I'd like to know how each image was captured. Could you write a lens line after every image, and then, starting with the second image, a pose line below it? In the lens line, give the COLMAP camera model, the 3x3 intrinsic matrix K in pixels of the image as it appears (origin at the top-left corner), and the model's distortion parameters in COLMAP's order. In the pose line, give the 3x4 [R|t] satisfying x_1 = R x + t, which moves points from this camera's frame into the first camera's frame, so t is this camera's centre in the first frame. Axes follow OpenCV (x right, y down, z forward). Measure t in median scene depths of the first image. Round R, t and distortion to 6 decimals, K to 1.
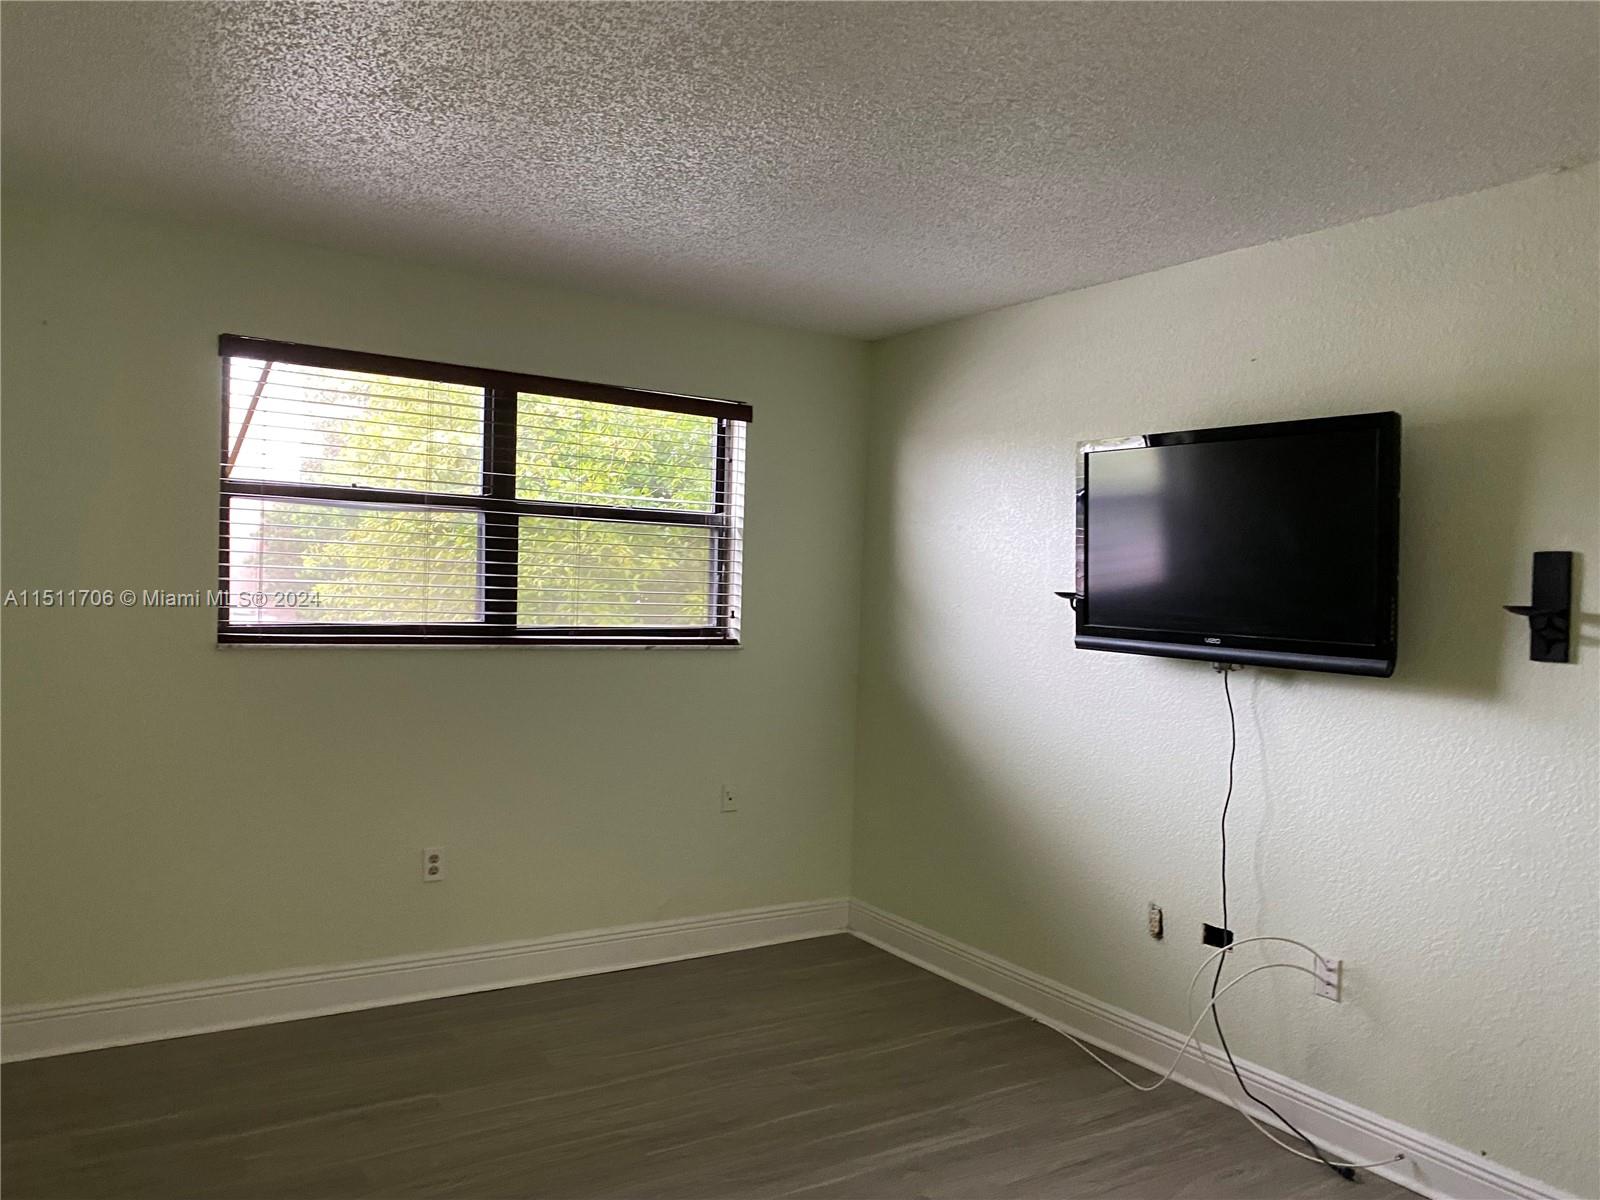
lens RADIAL K [[1214.1, 0, 799.4], [0, 1214.1, 598.1], [0, 0, 1]] dist [0.031095, -0.051514]
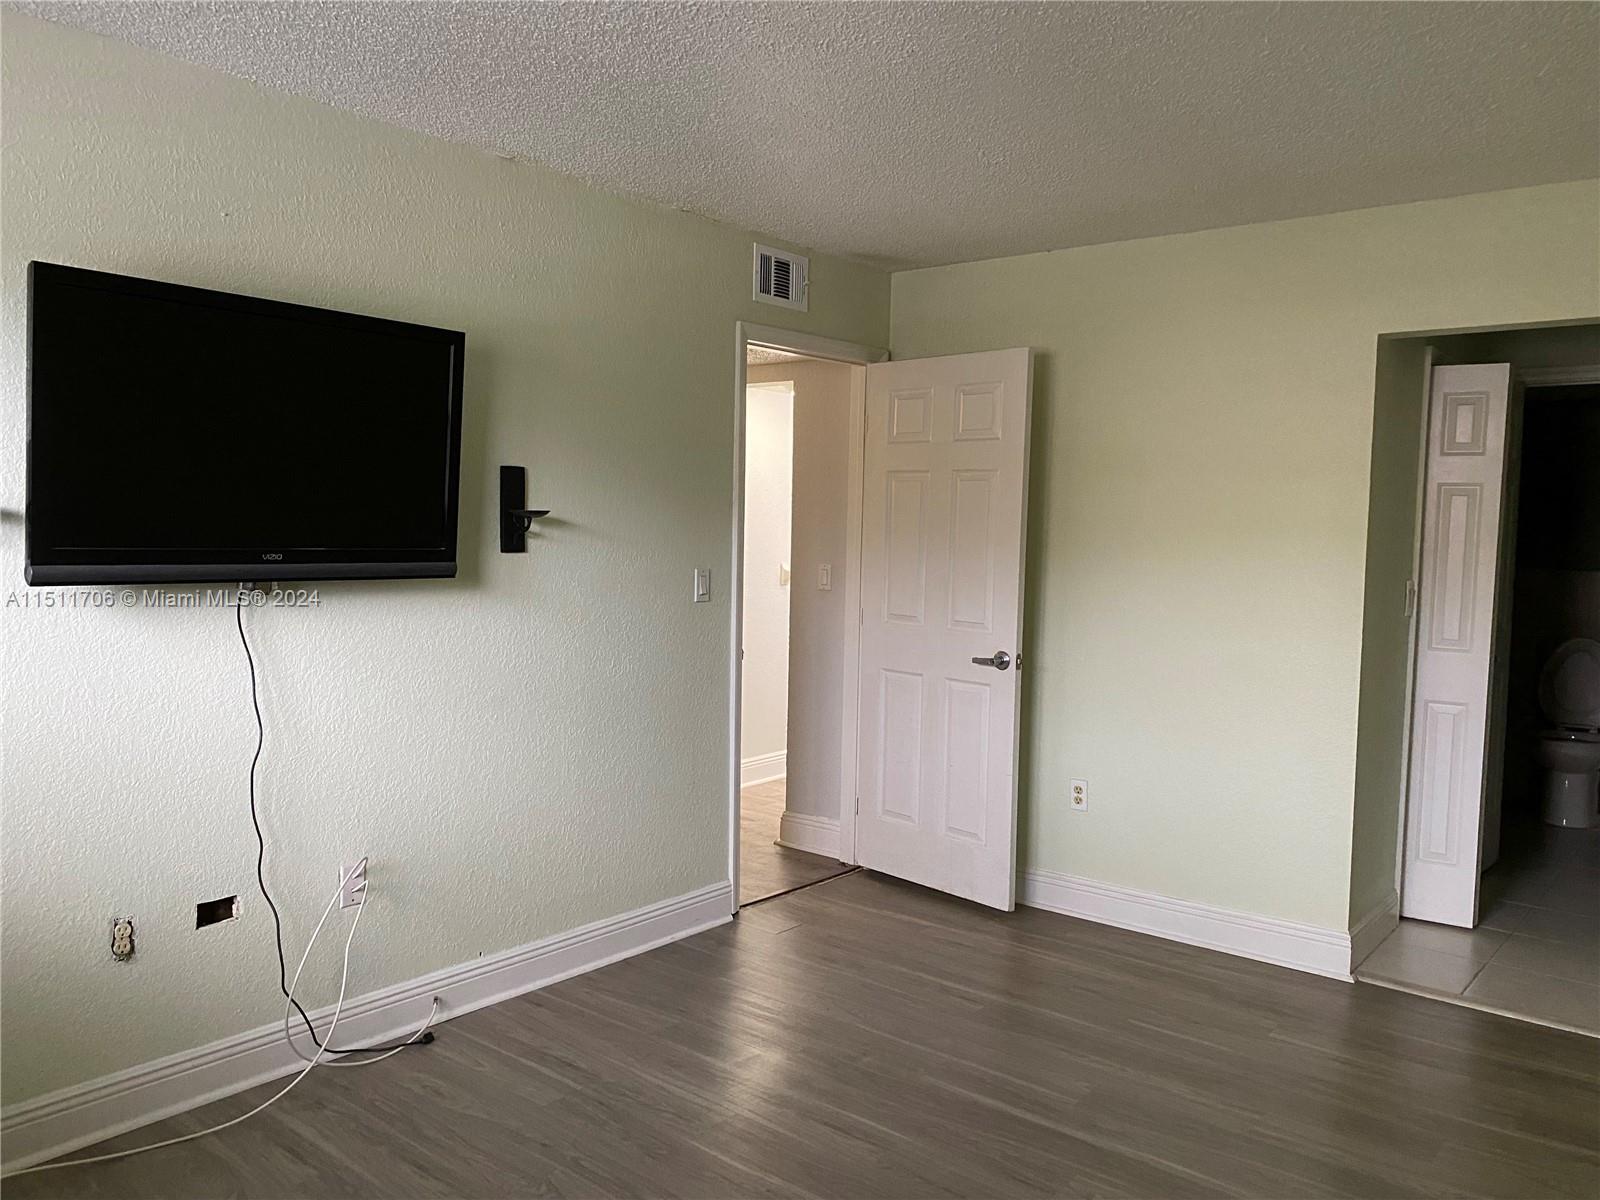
lens RADIAL K [[1214.1, 0, 794.8], [0, 1214.1, 611.8], [0, 0, 1]] dist [0.031095, -0.051514]
pose [[-0.313088, -0.117780, 0.942393, -0.609887], [-0.029046, 0.993004, 0.114456, -0.036101], [-0.949280, 0.008462, -0.314318, 0.998587]]
